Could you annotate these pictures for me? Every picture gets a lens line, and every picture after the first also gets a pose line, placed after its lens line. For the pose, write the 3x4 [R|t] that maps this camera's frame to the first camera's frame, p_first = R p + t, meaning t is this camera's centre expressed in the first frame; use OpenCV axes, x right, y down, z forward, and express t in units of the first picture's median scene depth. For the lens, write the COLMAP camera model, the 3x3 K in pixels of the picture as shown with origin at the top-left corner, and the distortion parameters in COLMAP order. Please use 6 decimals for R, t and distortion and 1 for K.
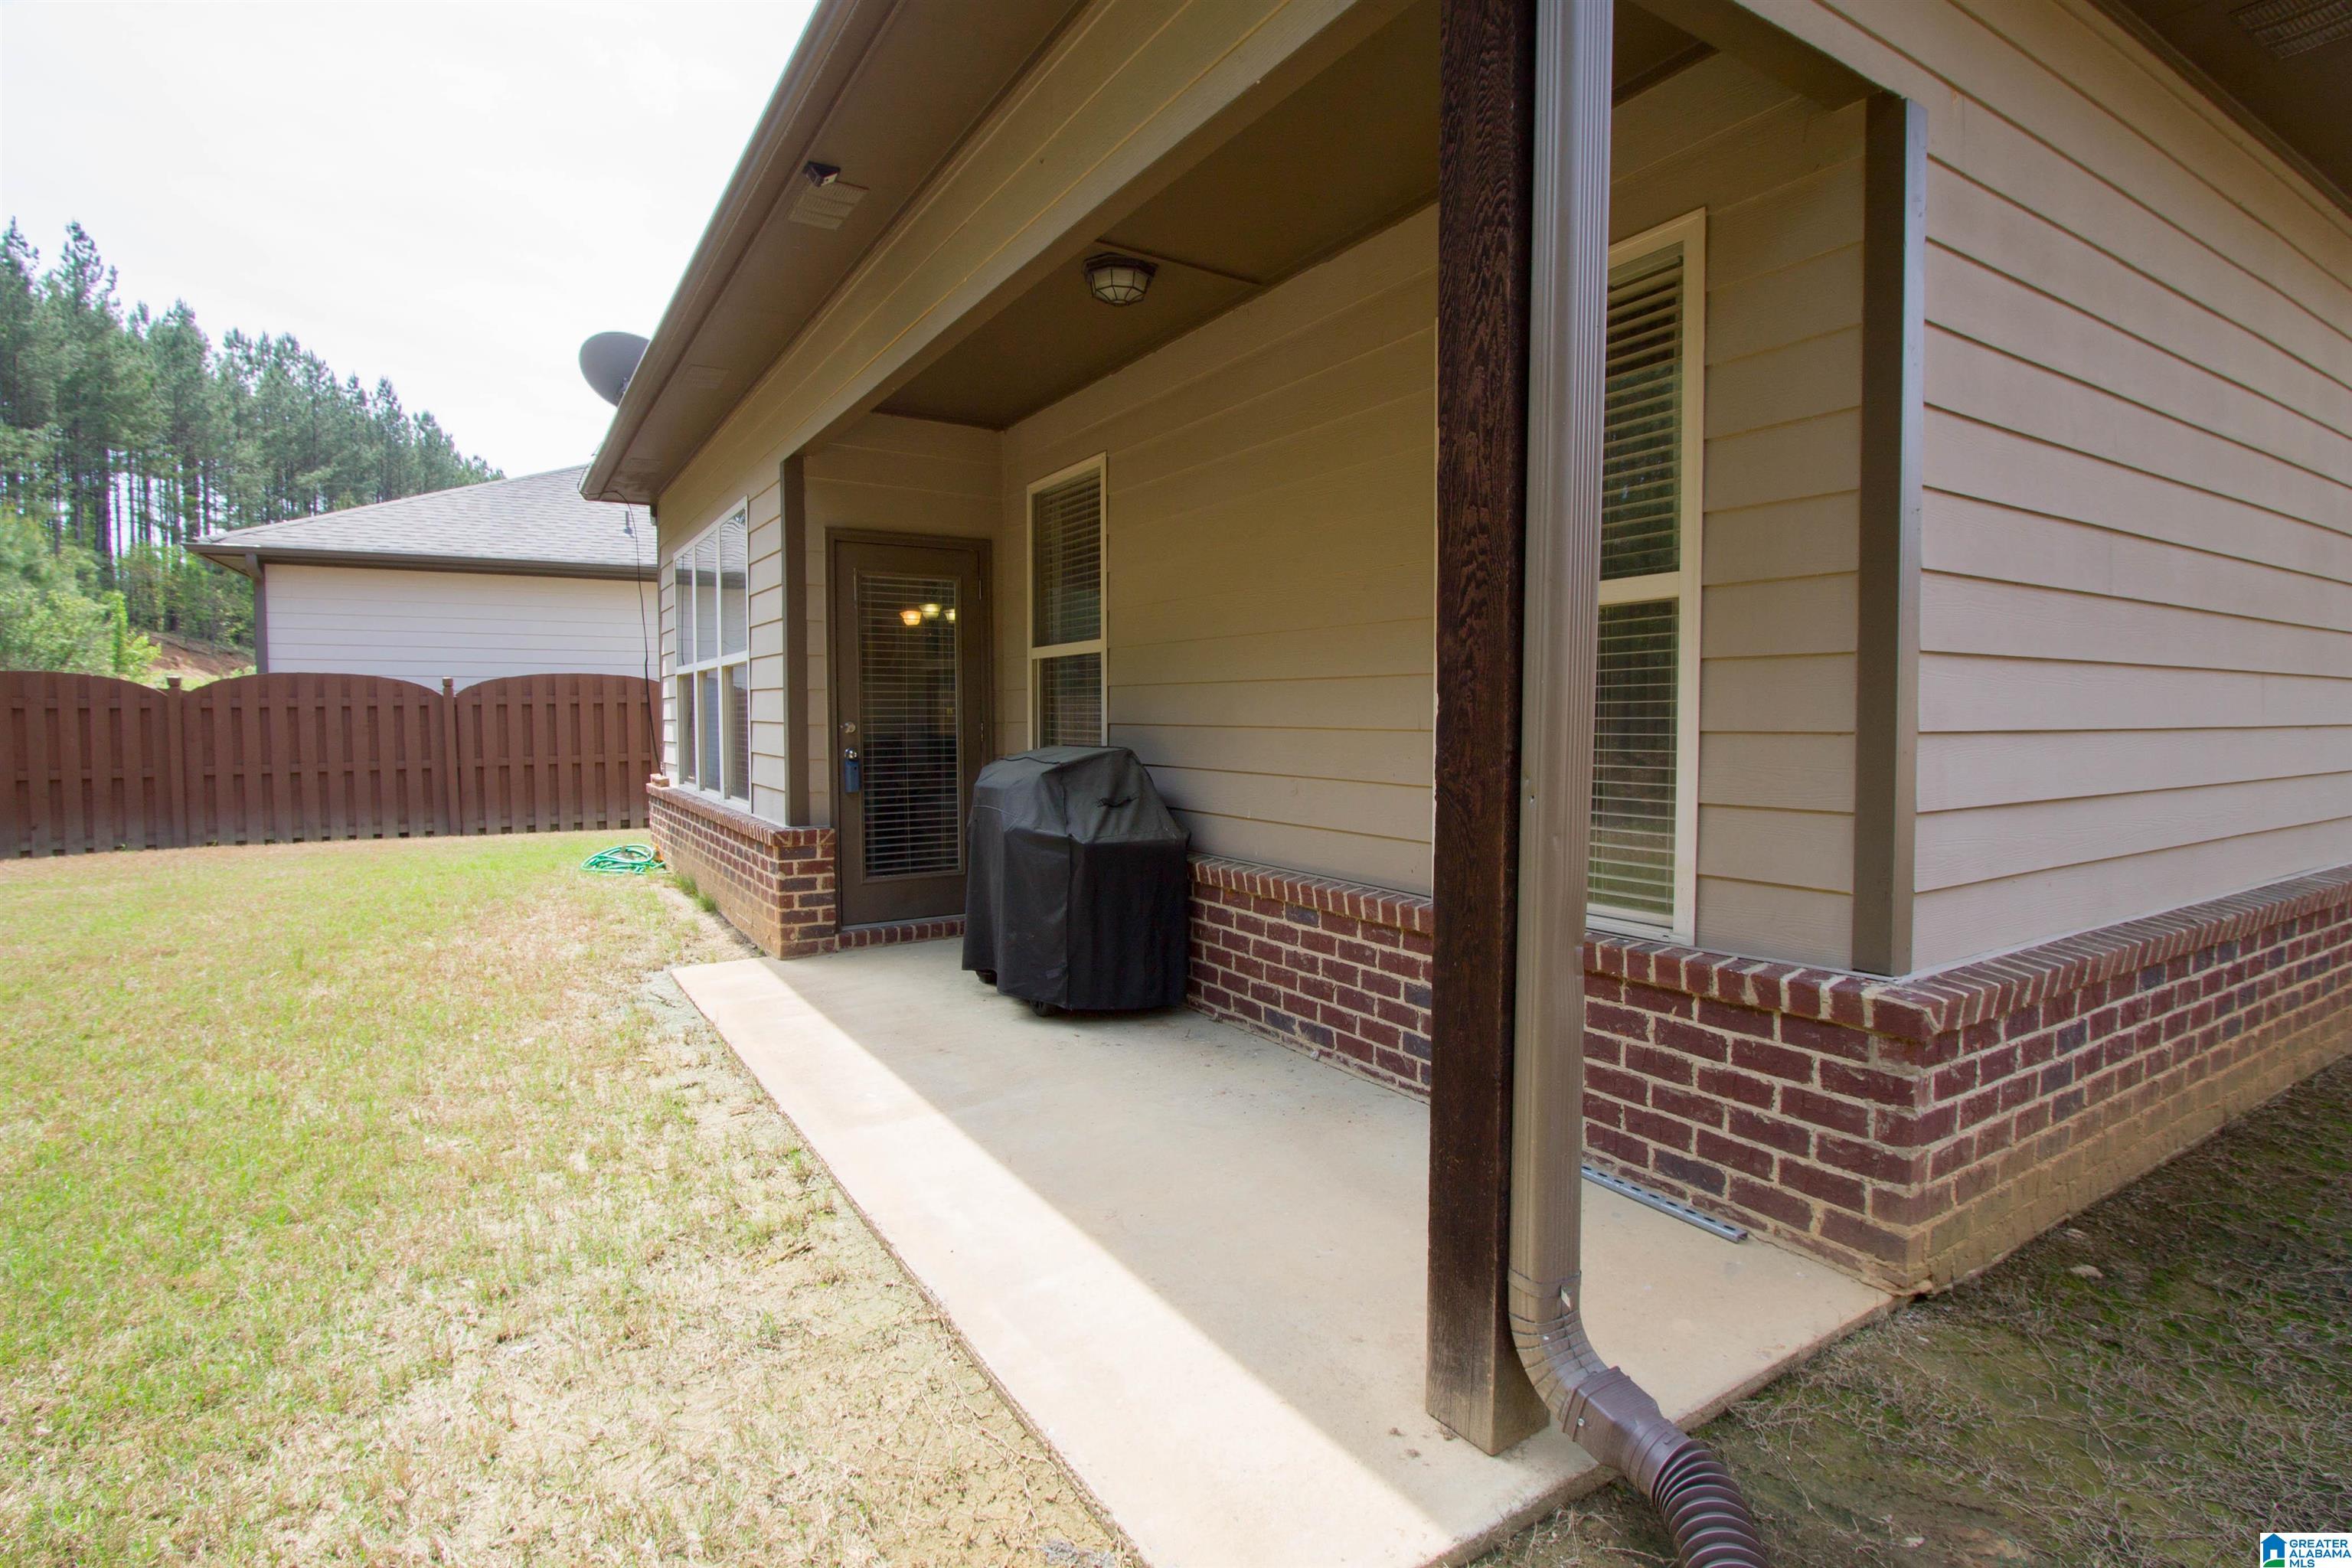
lens RADIAL K [[1128.3, 0, 1162.4], [0, 1128.3, 769.5], [0, 0, 1]] dist [-0.016119, 0.001351]
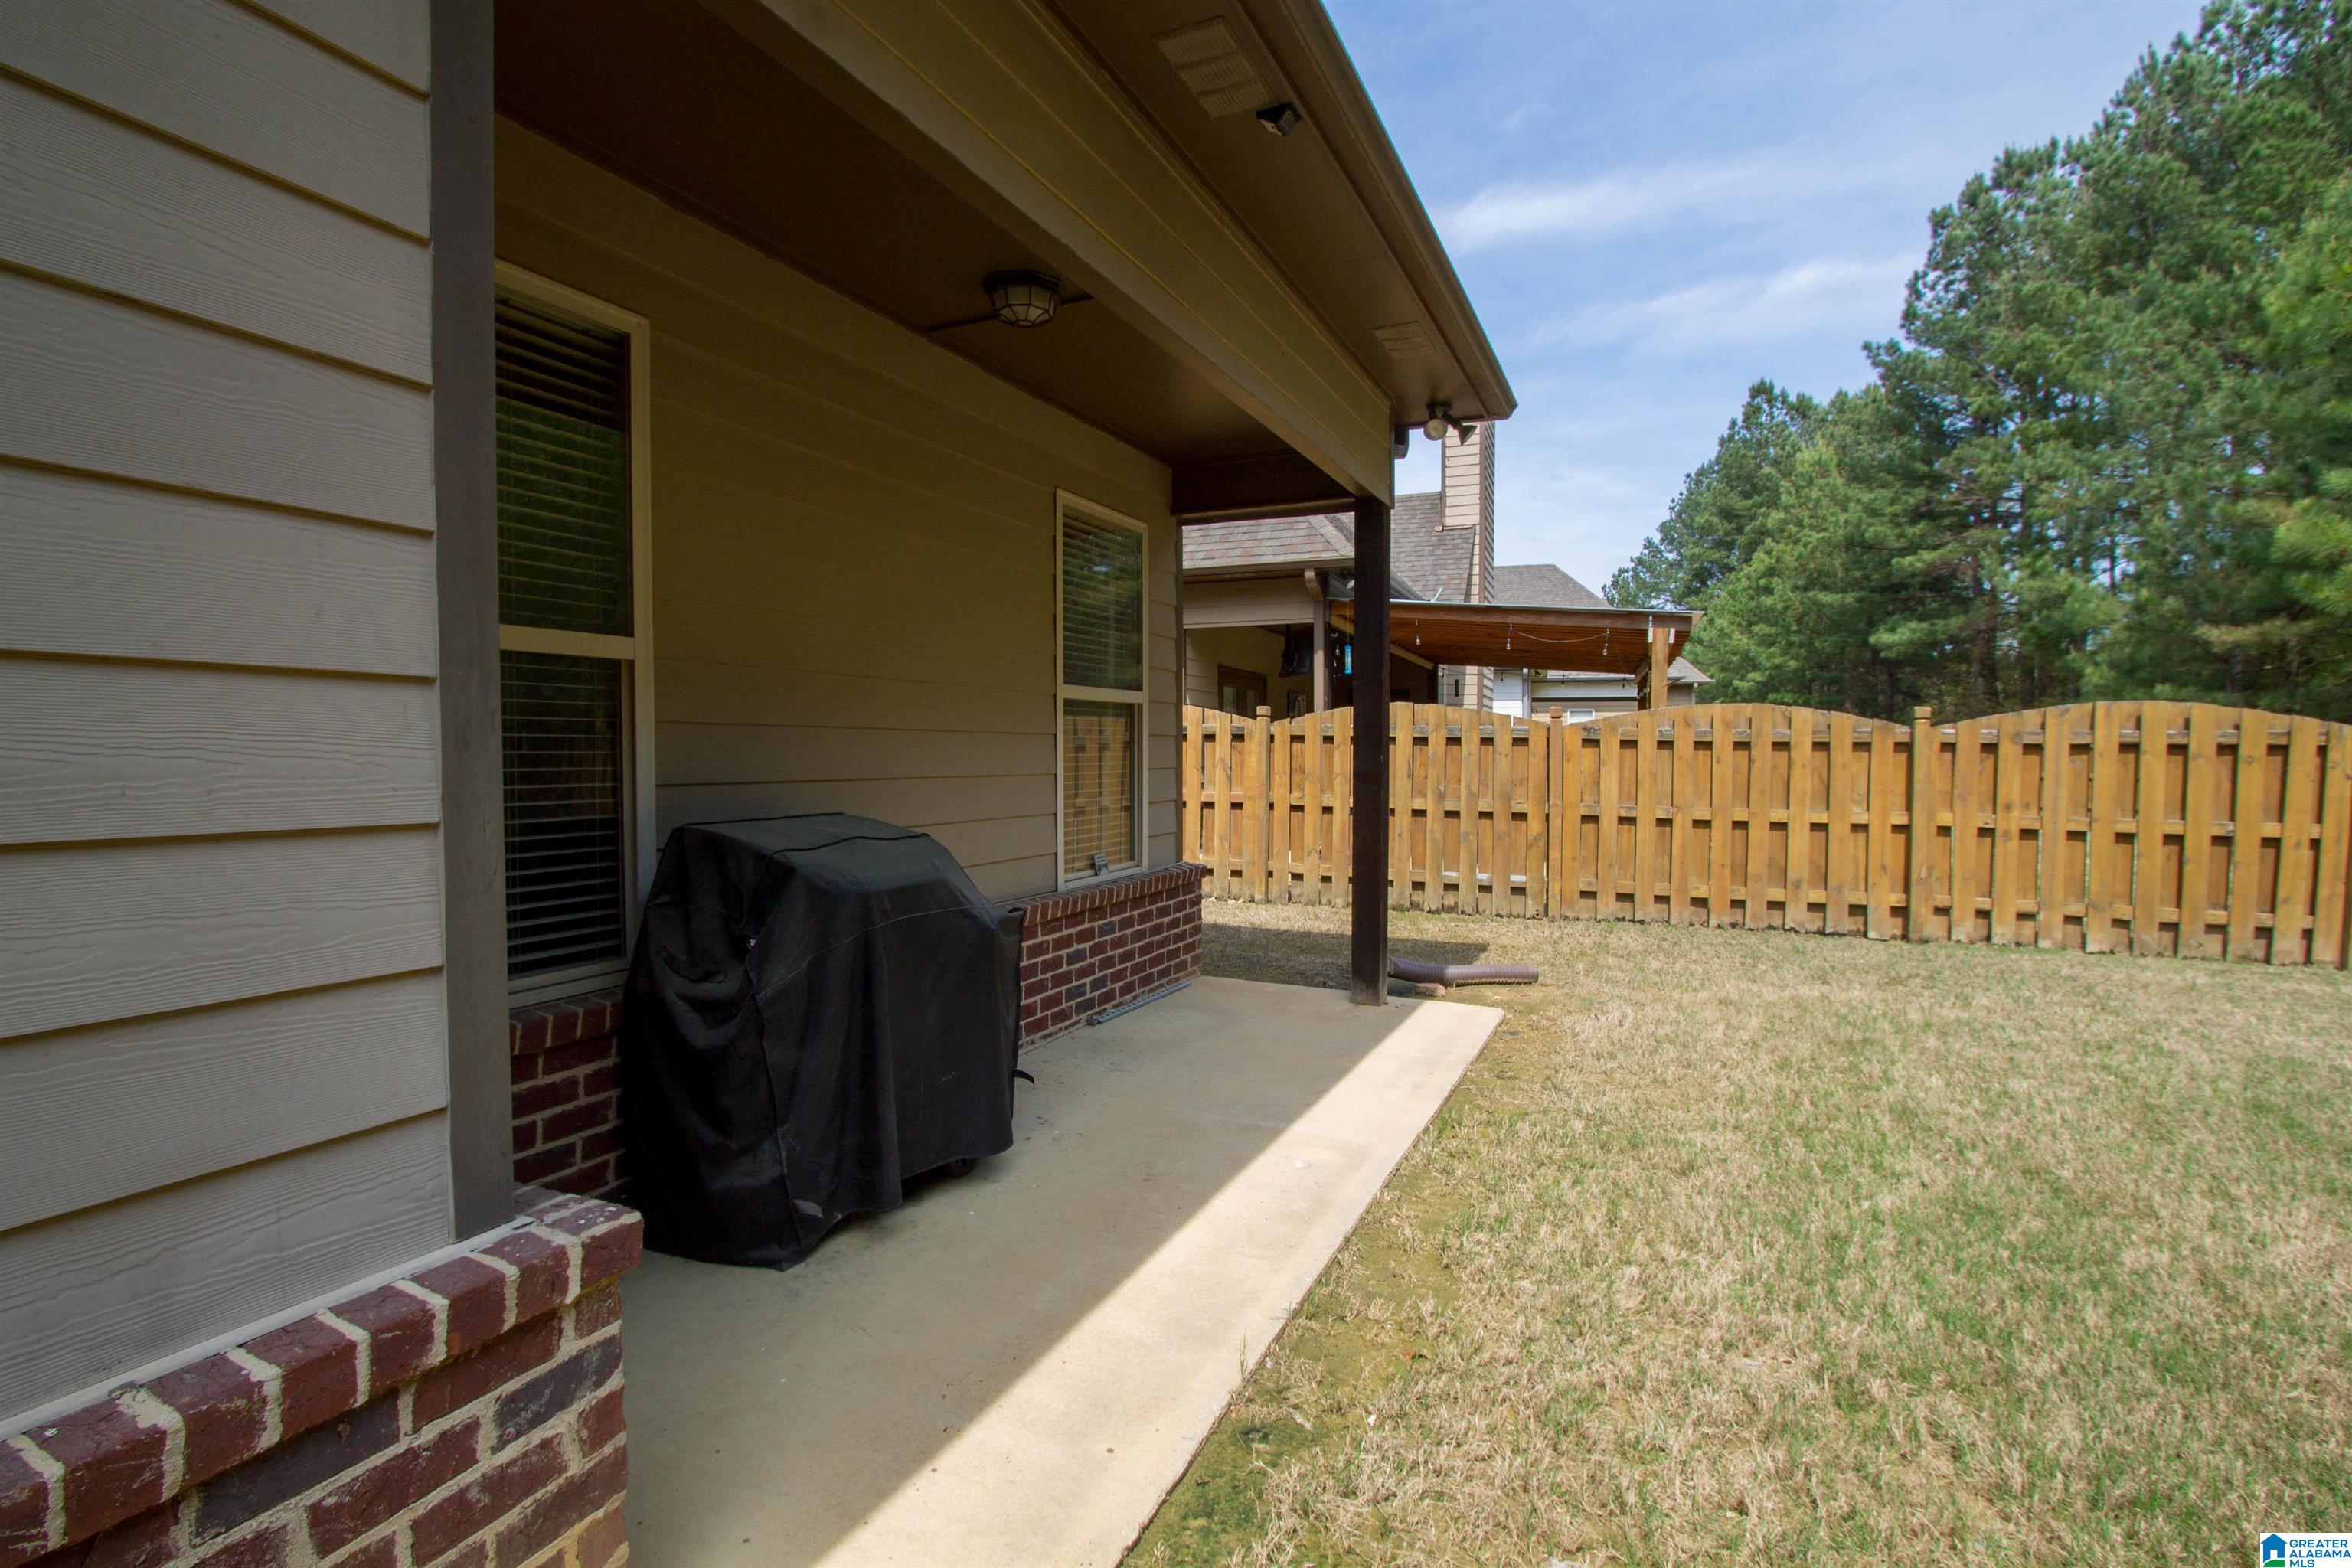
lens RADIAL K [[1103.3, 0, 1187.2], [0, 1103.3, 786.3], [0, 0, 1]] dist [-0.028738, 0.013942]
pose [[-0.536365, -0.022281, 0.843692, -0.655469], [0.045700, 0.997418, 0.055393, -0.056414], [-0.842748, 0.068267, -0.533962, 1.024894]]
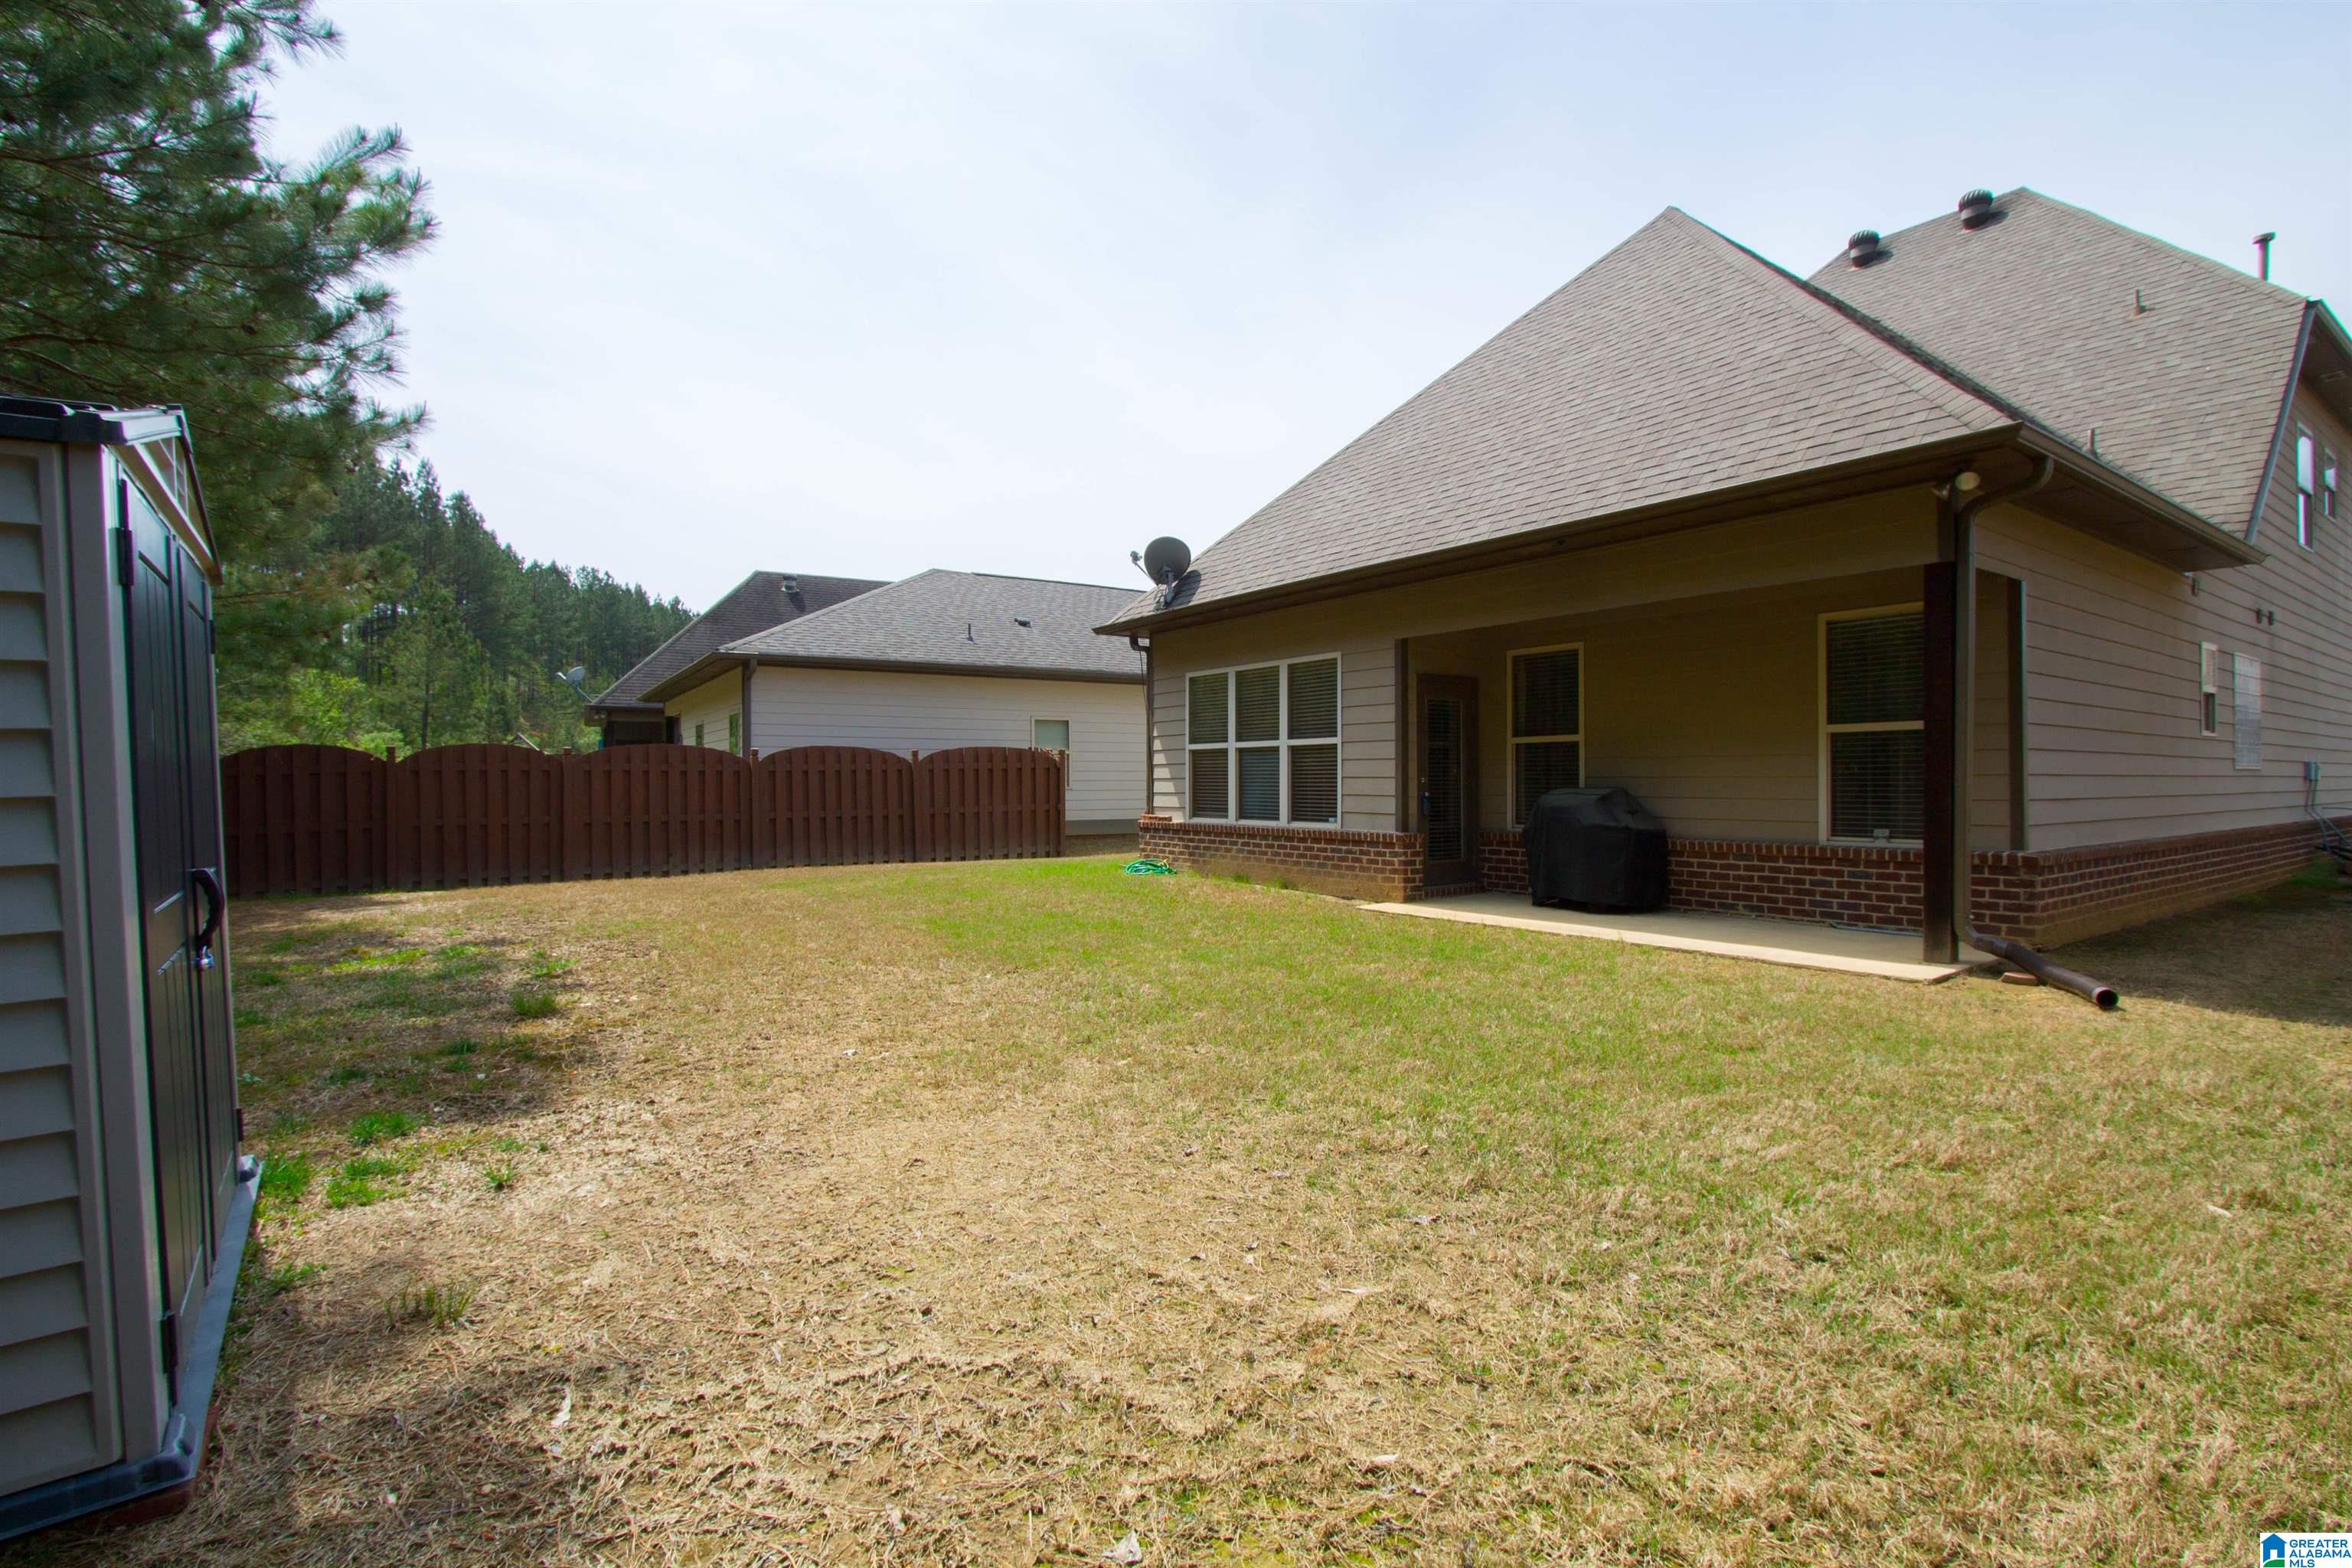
lens RADIAL K [[1103.3, 0, 1187.2], [0, 1103.3, 786.3], [0, 0, 1]] dist [-0.028738, 0.013942]
pose [[0.997449, -0.001057, 0.071380, -0.846674], [0.004249, 0.998997, -0.044584, 0.056653], [-0.071261, 0.044773, 0.996452, -0.838133]]
